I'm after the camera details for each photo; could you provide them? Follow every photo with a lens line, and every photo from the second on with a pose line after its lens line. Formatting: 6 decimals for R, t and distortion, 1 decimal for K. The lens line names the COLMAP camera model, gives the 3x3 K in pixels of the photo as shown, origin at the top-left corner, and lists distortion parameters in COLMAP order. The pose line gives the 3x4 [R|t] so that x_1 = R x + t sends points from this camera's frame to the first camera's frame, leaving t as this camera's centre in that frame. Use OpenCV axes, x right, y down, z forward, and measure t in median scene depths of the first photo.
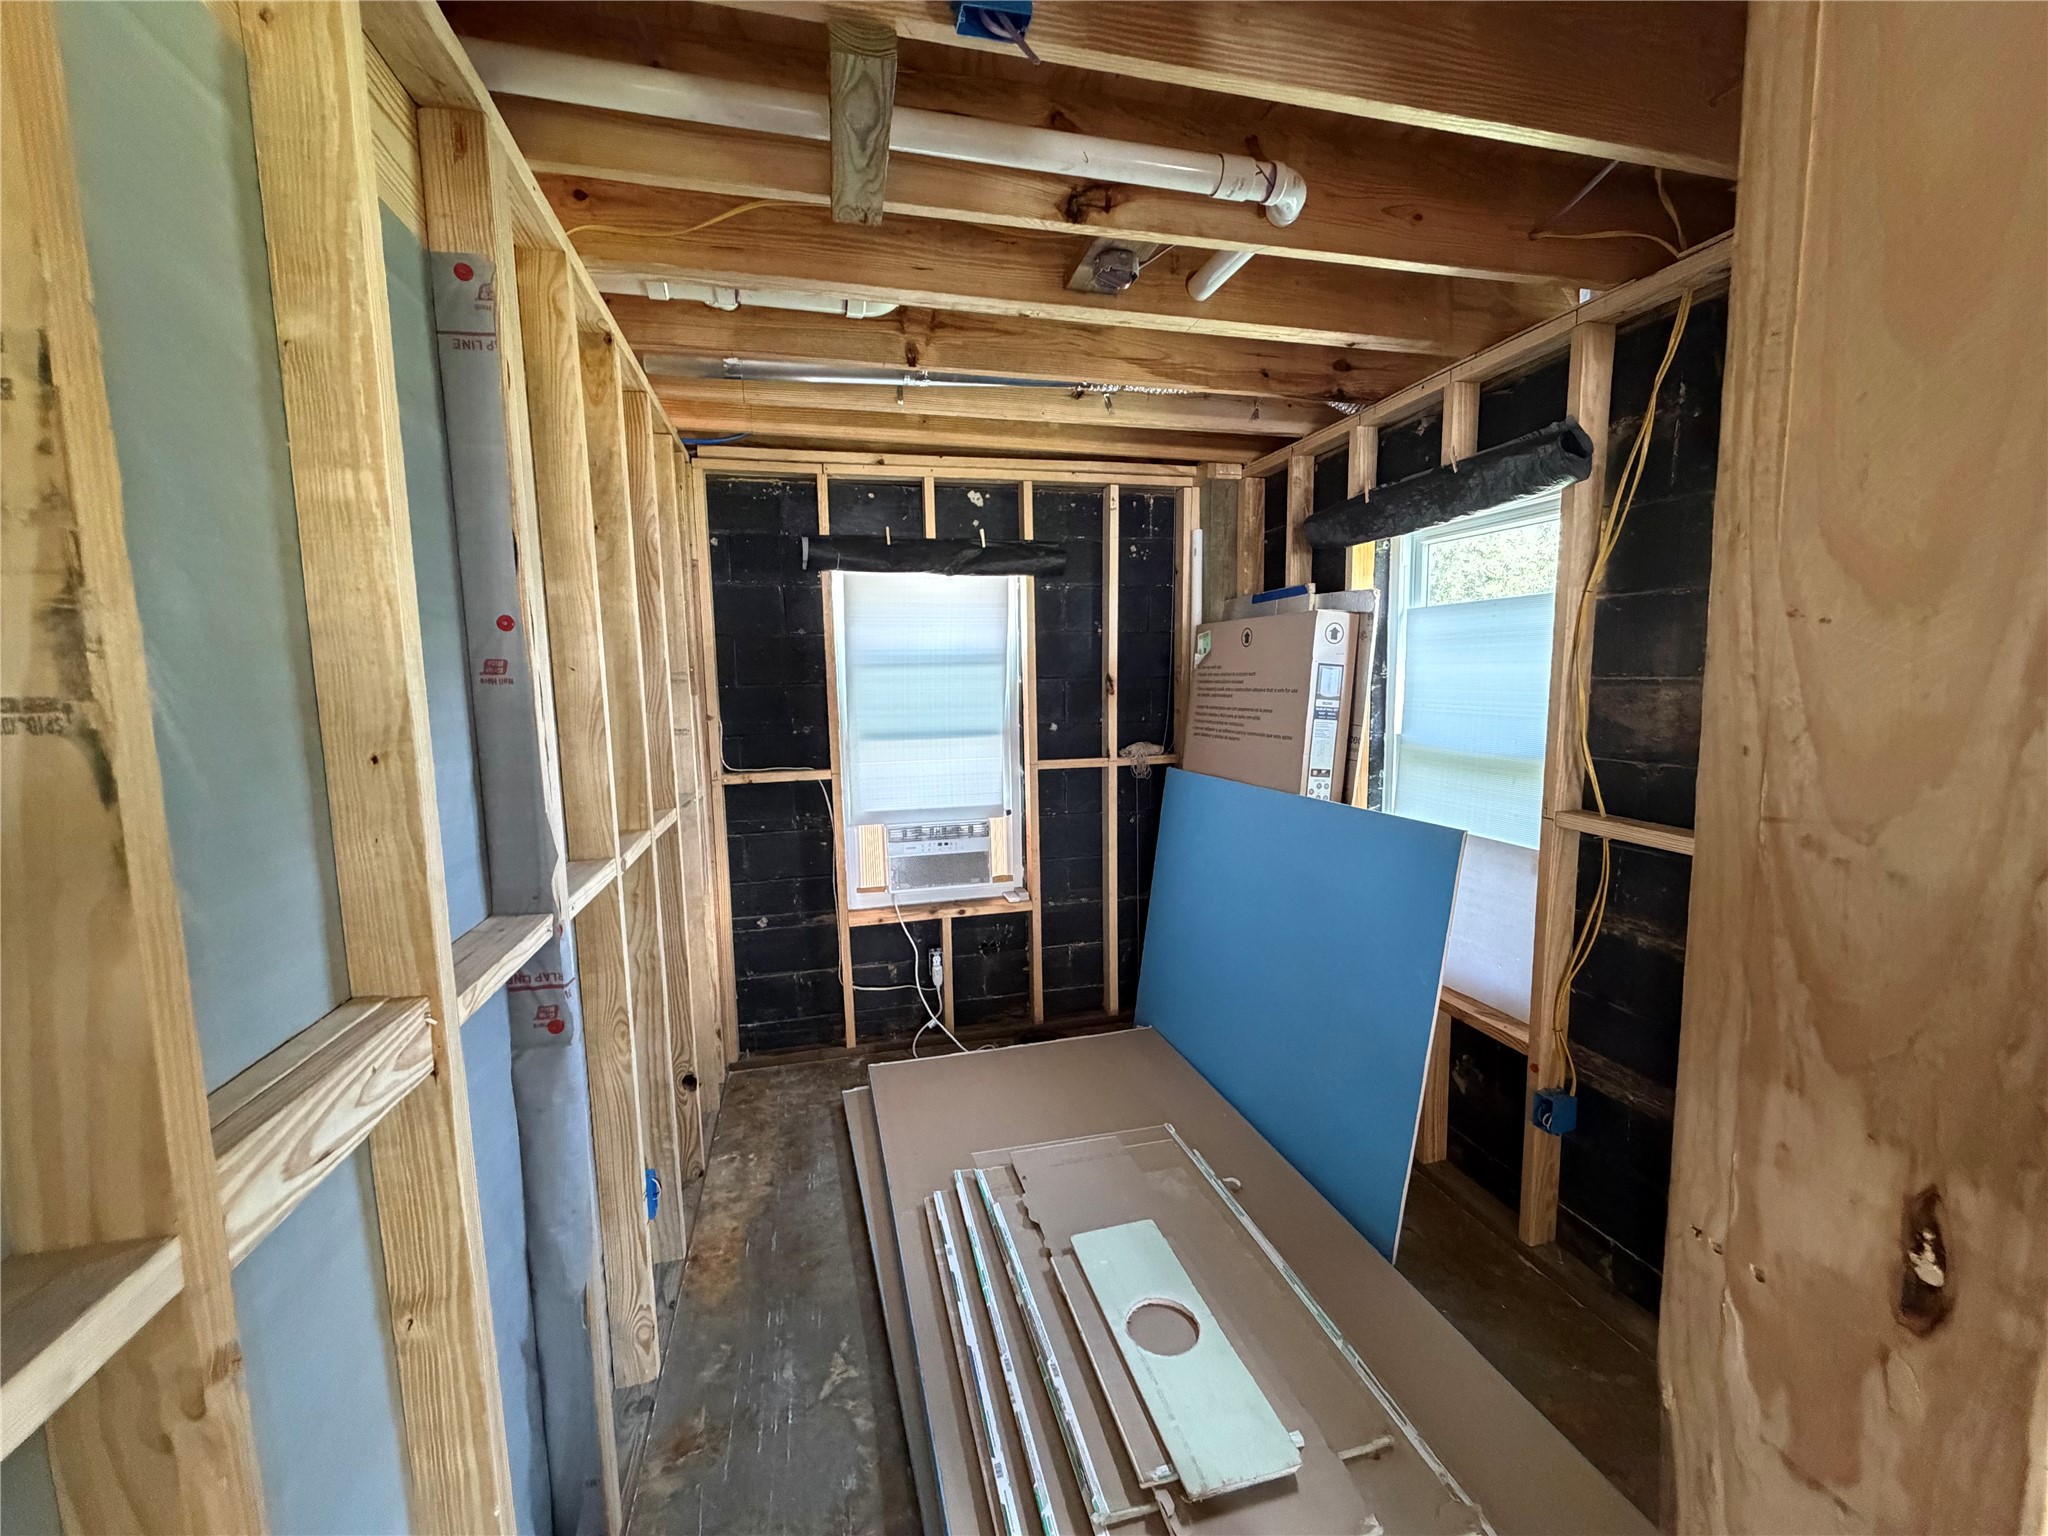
lens RADIAL K [[818.1, 0, 1019.4], [0, 818.1, 767.8], [0, 0, 1]] dist [-0.000654, 0.000252]
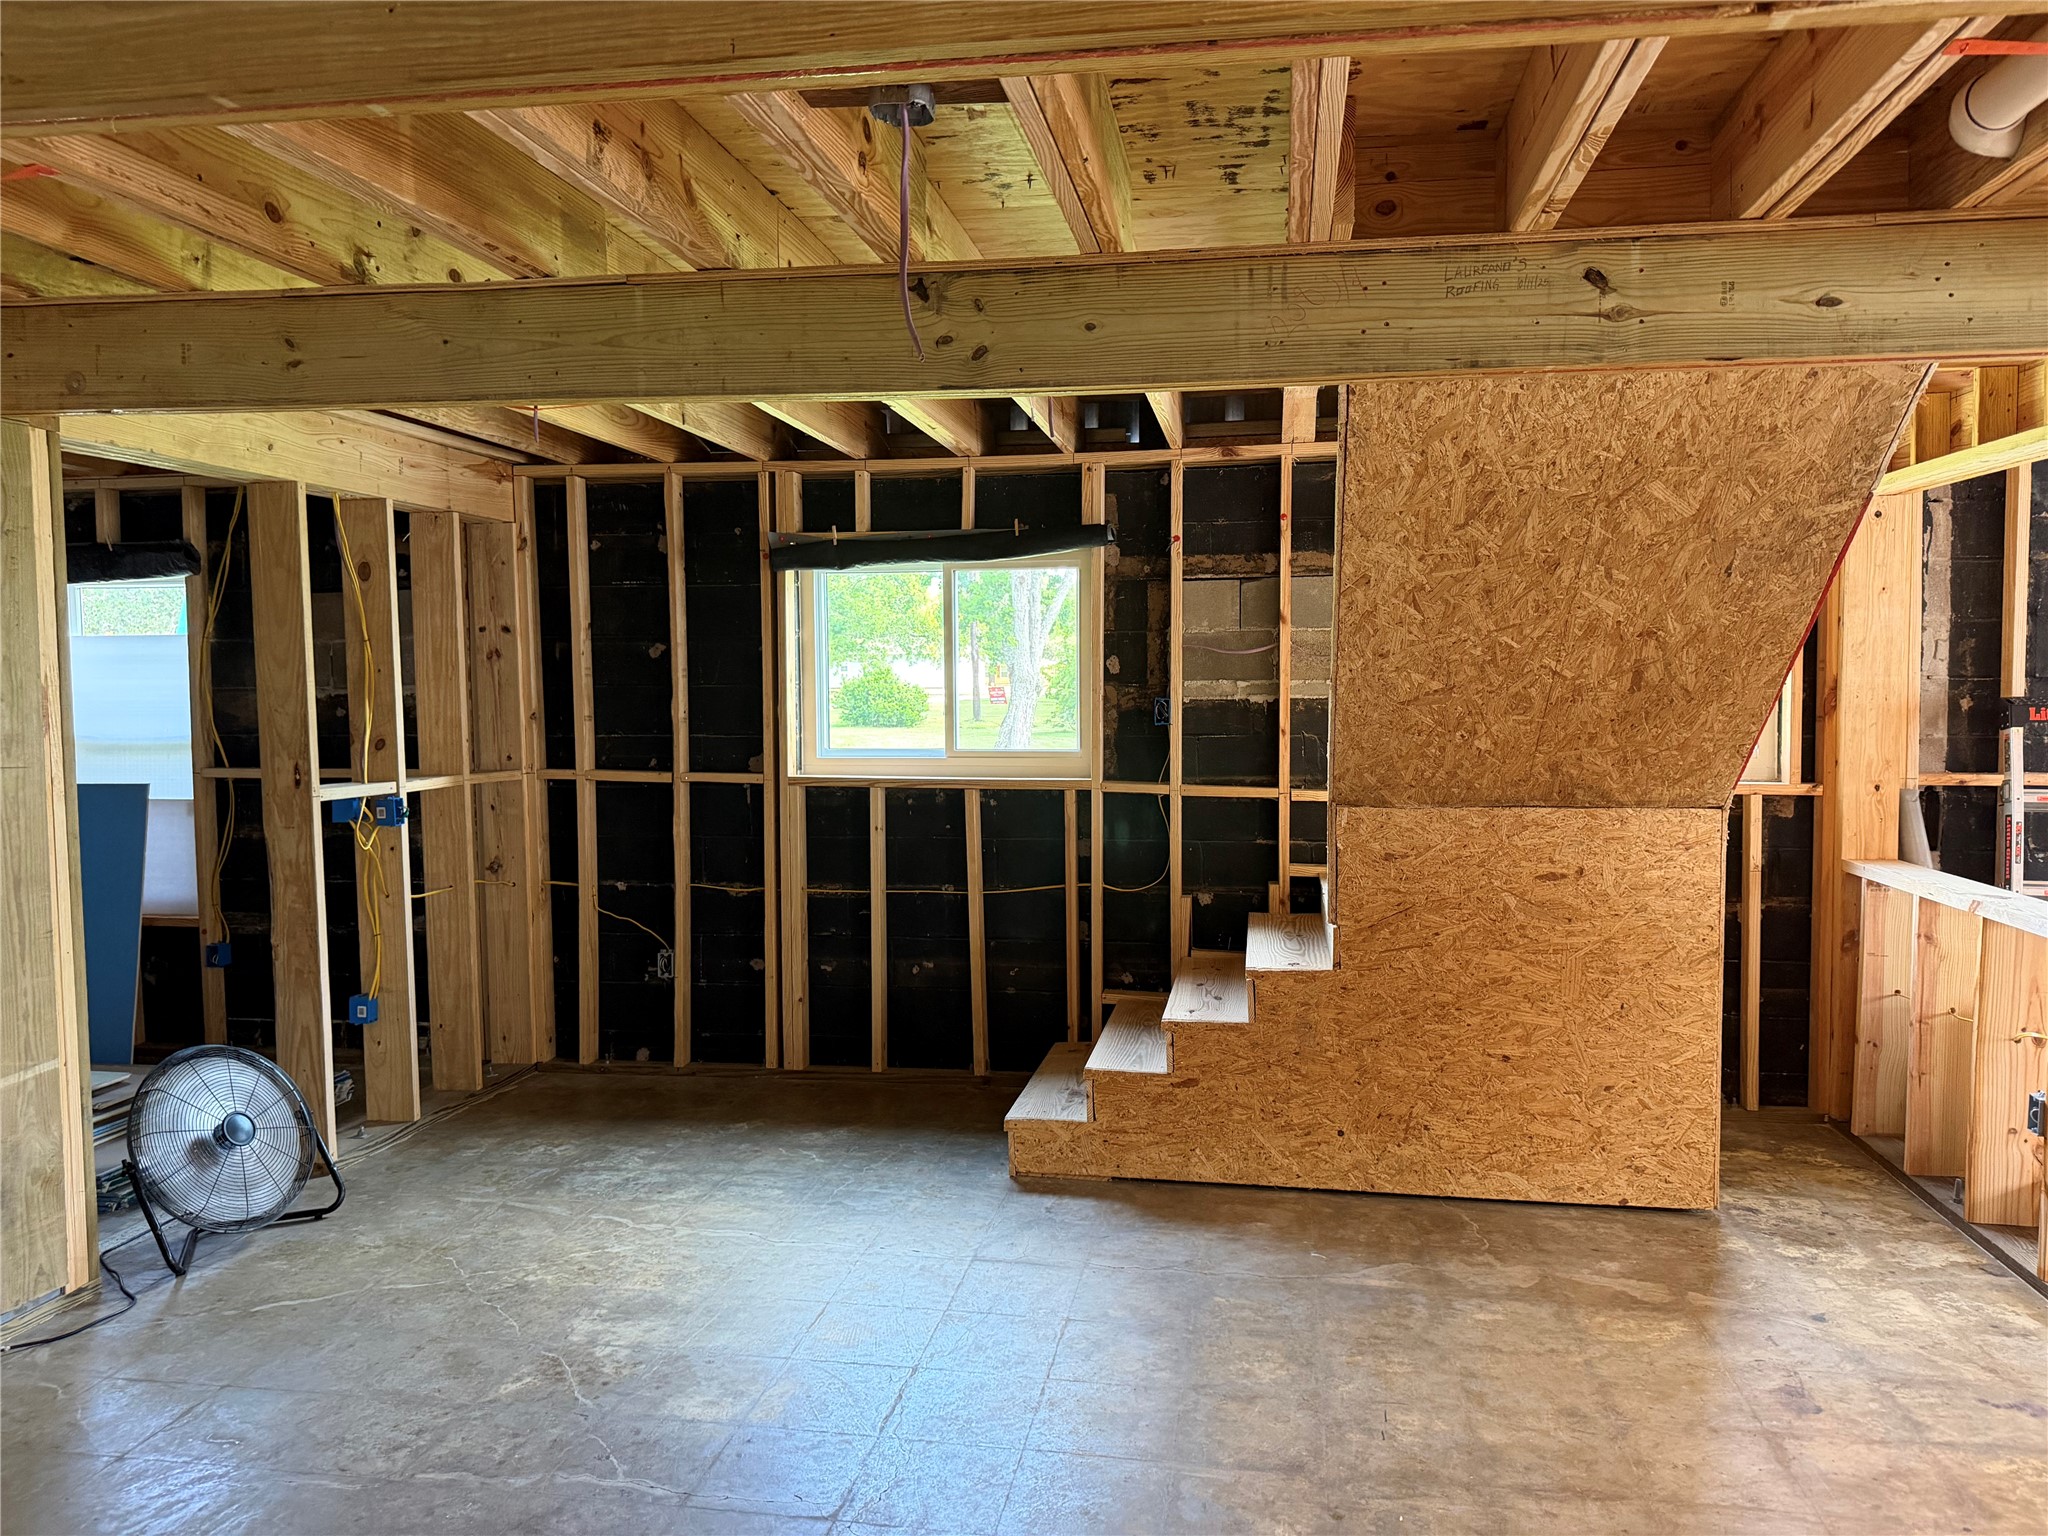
lens RADIAL K [[1418.1, 0, 1024.0], [0, 1418.1, 768.0], [0, 0, 1]] dist [0.000112, -0.000311]
pose [[0.402774, -0.036965, 0.914553, -1.323593], [0.110173, 0.993877, -0.008349, 0.265773], [-0.908645, 0.104122, 0.404380, -1.708195]]
